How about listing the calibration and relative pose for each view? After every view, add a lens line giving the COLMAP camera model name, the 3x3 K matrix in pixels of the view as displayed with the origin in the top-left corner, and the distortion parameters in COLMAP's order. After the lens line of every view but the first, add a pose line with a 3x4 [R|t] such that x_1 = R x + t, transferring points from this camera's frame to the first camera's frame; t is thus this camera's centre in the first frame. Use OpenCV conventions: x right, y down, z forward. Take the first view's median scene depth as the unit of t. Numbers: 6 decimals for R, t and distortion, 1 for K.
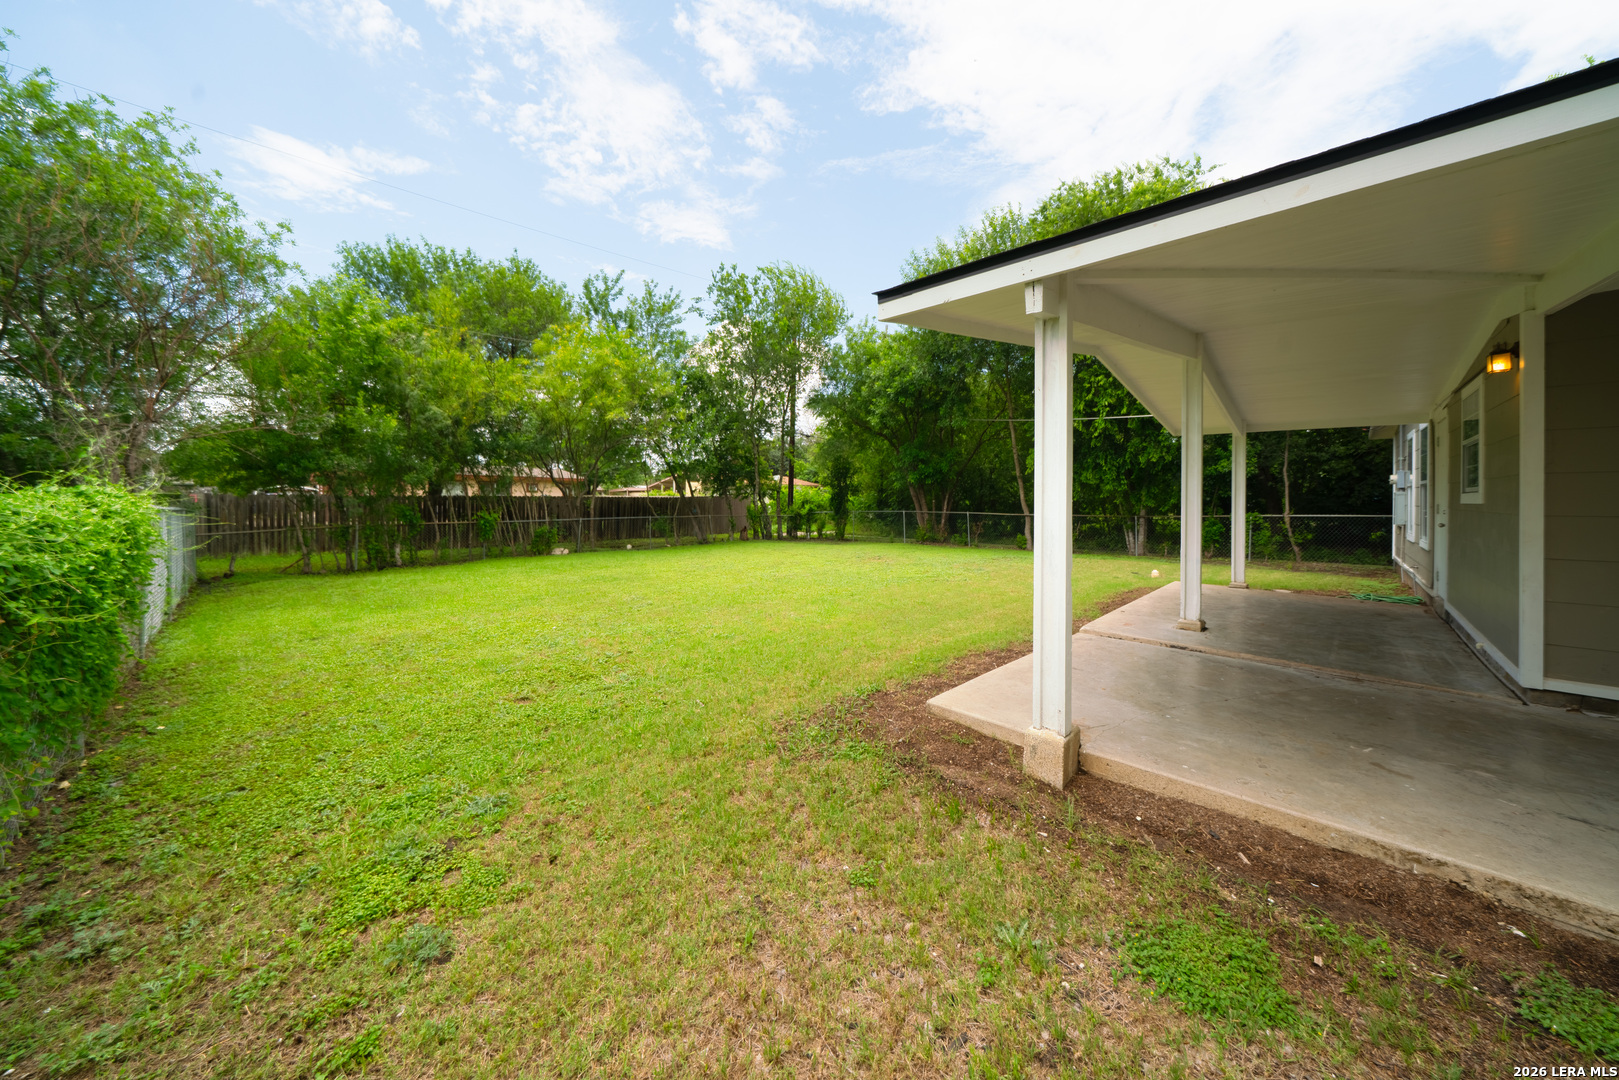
lens RADIAL K [[627.1, 0, 805.4], [0, 627.1, 510.3], [0, 0, 1]] dist [-0.027489, 0.000177]
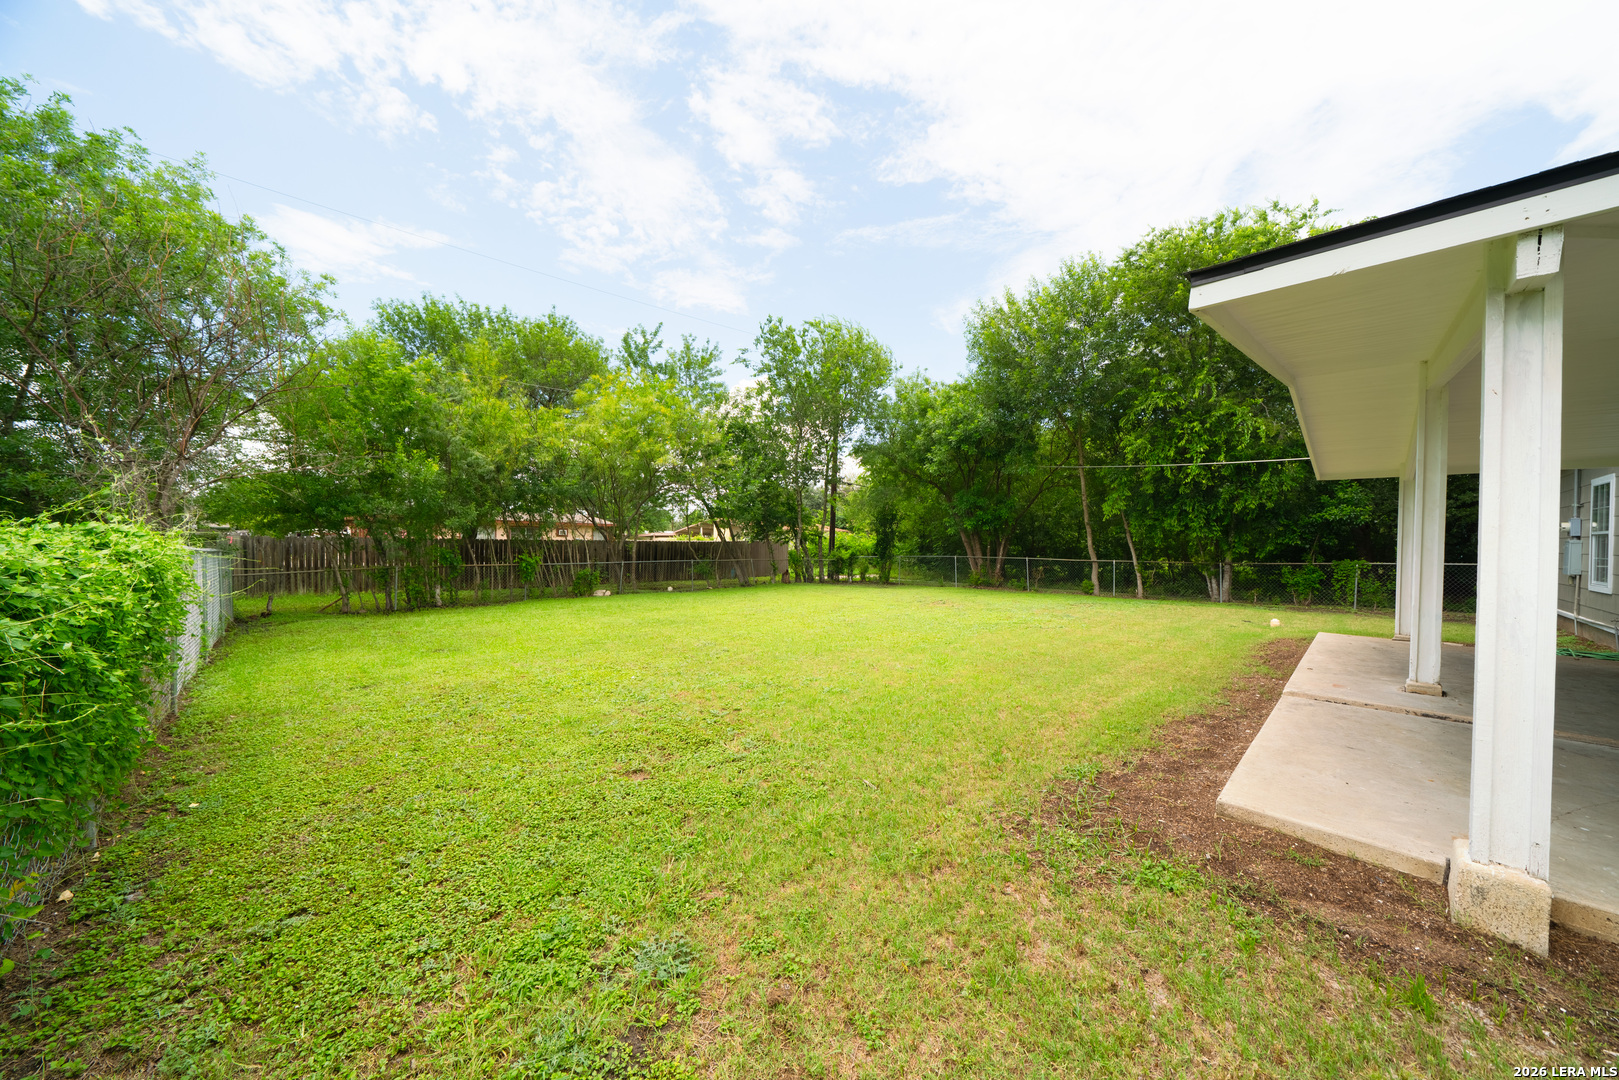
lens RADIAL K [[544.7, 0, 811.1], [0, 544.7, 555.6], [0, 0, 1]] dist [-0.018256, -0.000029]
pose [[0.999059, 0.003939, 0.043200, -0.096551], [-0.004133, 0.999982, 0.004402, -0.002135], [-0.043182, -0.004577, 0.999057, 0.091214]]
